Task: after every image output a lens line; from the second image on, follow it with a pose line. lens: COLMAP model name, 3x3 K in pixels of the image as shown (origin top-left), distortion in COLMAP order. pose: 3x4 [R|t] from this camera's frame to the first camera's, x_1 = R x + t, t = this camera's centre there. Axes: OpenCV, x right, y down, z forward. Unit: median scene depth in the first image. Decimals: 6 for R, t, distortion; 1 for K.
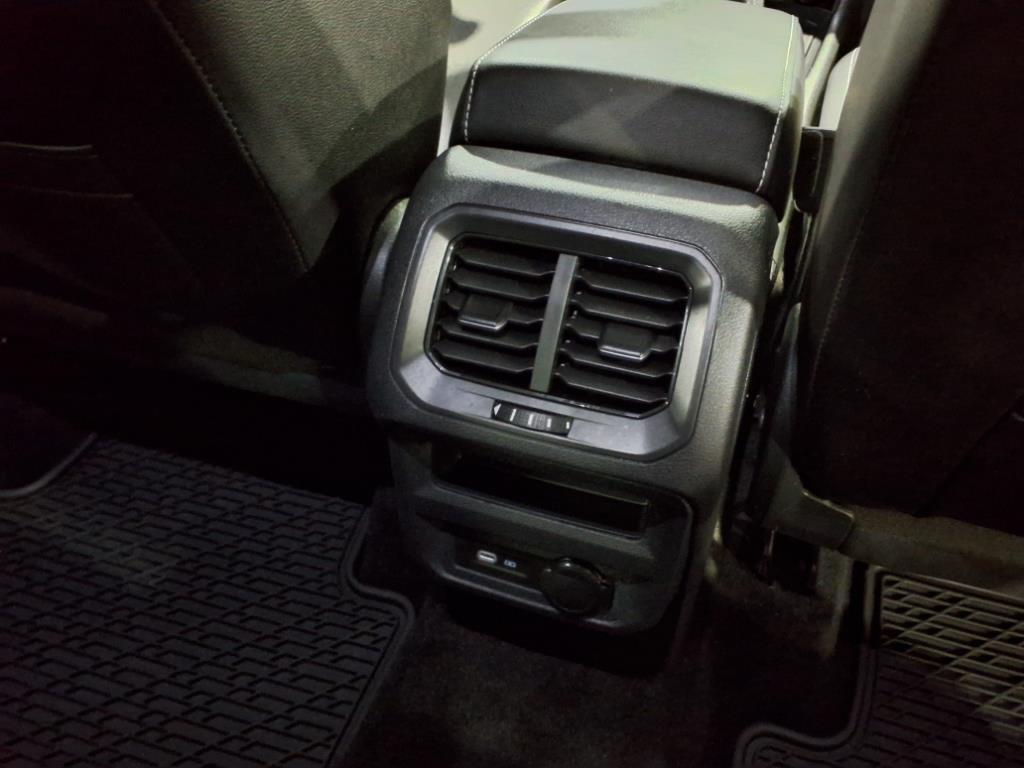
lens RADIAL K [[830.1, 0, 516.7], [0, 830.1, 386.0], [0, 0, 1]] dist [0.015924, 0.009643]
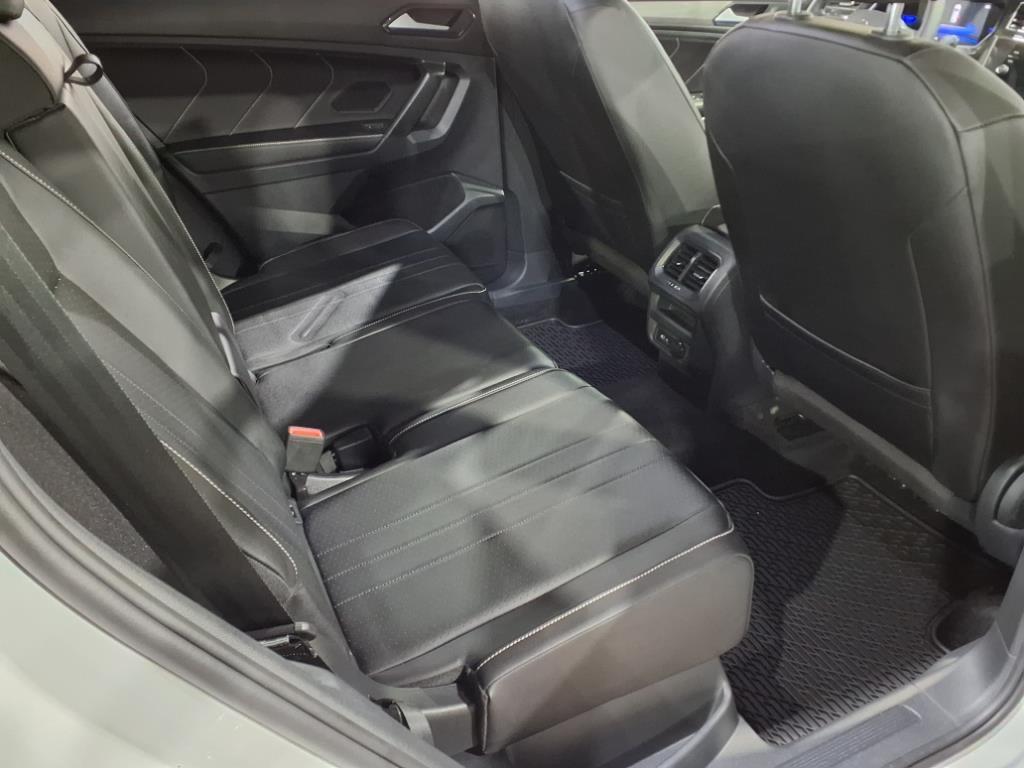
lens RADIAL K [[830.1, 0, 516.7], [0, 830.1, 386.0], [0, 0, 1]] dist [0.015924, 0.009643]
pose [[0.706982, 0.364552, -0.606035, 1.981215], [-0.446897, 0.894430, 0.016696, 0.700820], [0.548142, 0.259031, 0.795263, -2.357966]]
